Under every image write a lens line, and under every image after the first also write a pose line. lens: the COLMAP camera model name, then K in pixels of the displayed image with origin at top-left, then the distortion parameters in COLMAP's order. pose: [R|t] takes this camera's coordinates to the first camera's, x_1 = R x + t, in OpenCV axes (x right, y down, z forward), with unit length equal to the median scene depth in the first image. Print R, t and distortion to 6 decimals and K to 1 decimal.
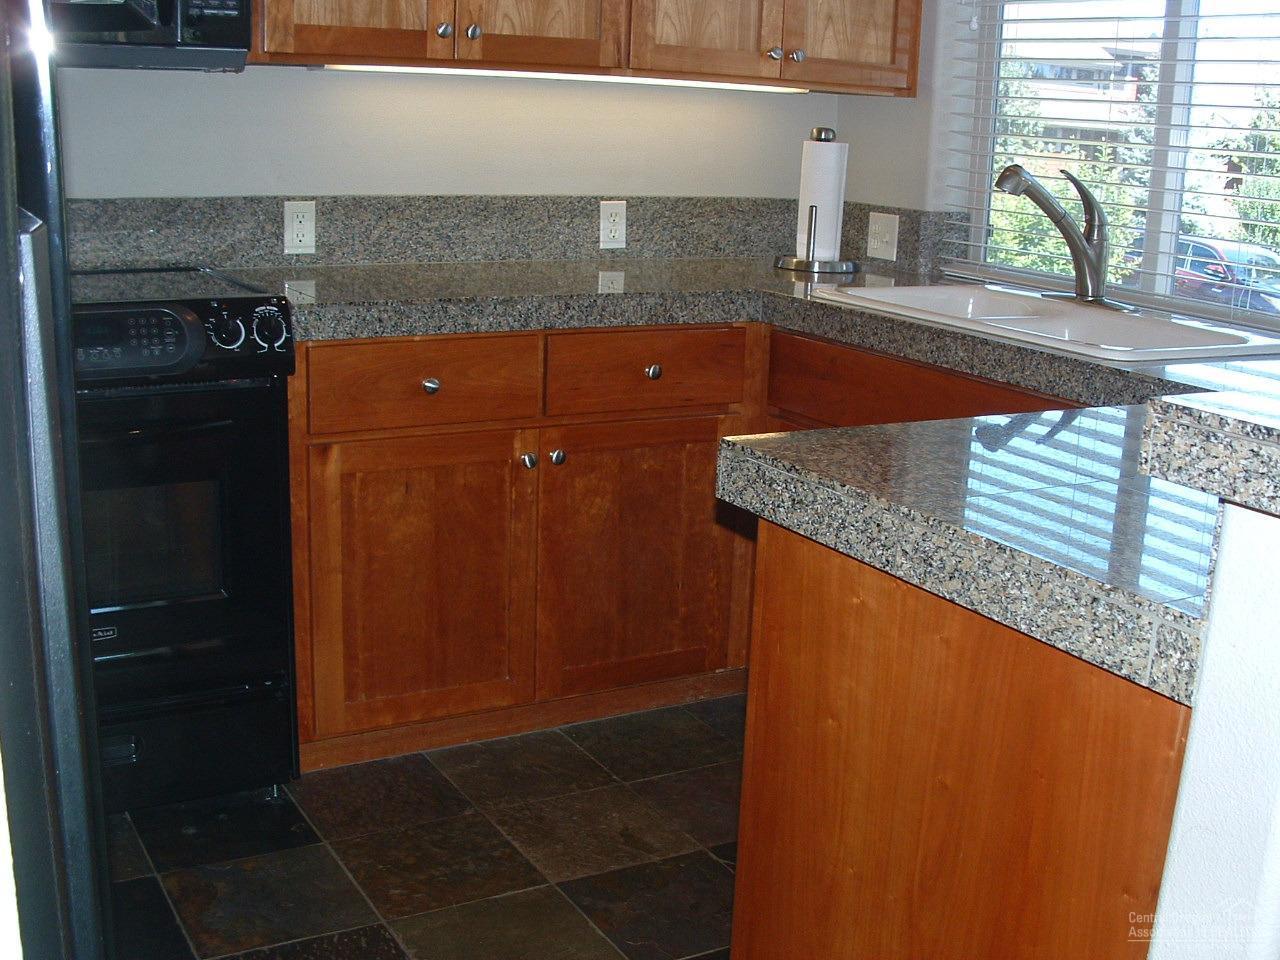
lens RADIAL K [[1524.1, 0, 640.0], [0, 1524.1, 522.7], [0, 0, 1]] dist [-0.222708, 0.161794]
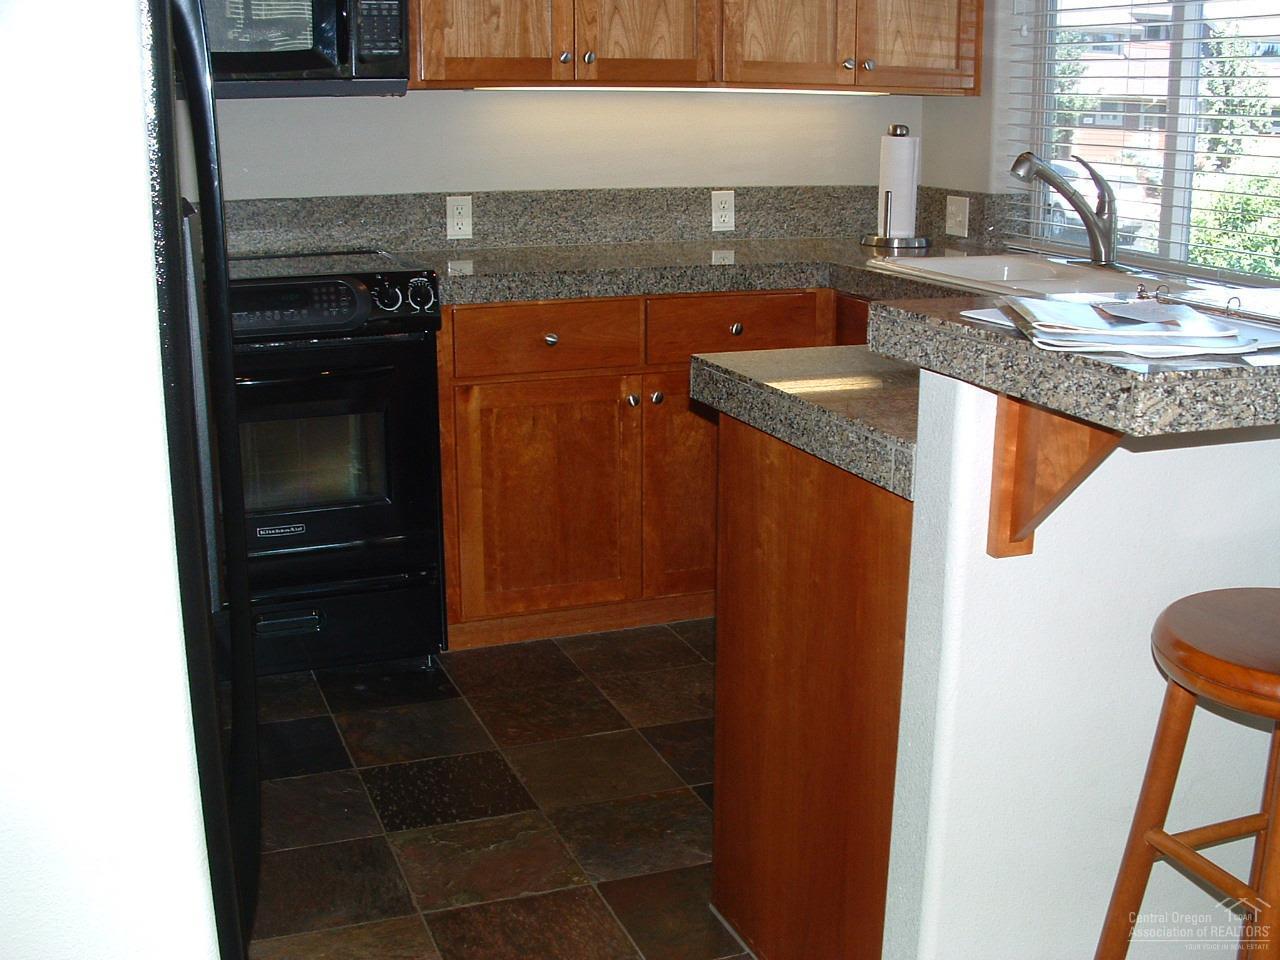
lens RADIAL K [[1524.1, 0, 640.0], [0, 1524.1, 522.7], [0, 0, 1]] dist [-0.222708, 0.161794]
pose [[0.987759, 0.005375, -0.155897, 0.126605], [-0.004580, 0.999975, 0.005462, 0.052219], [0.155923, -0.004681, 0.987758, -0.230001]]
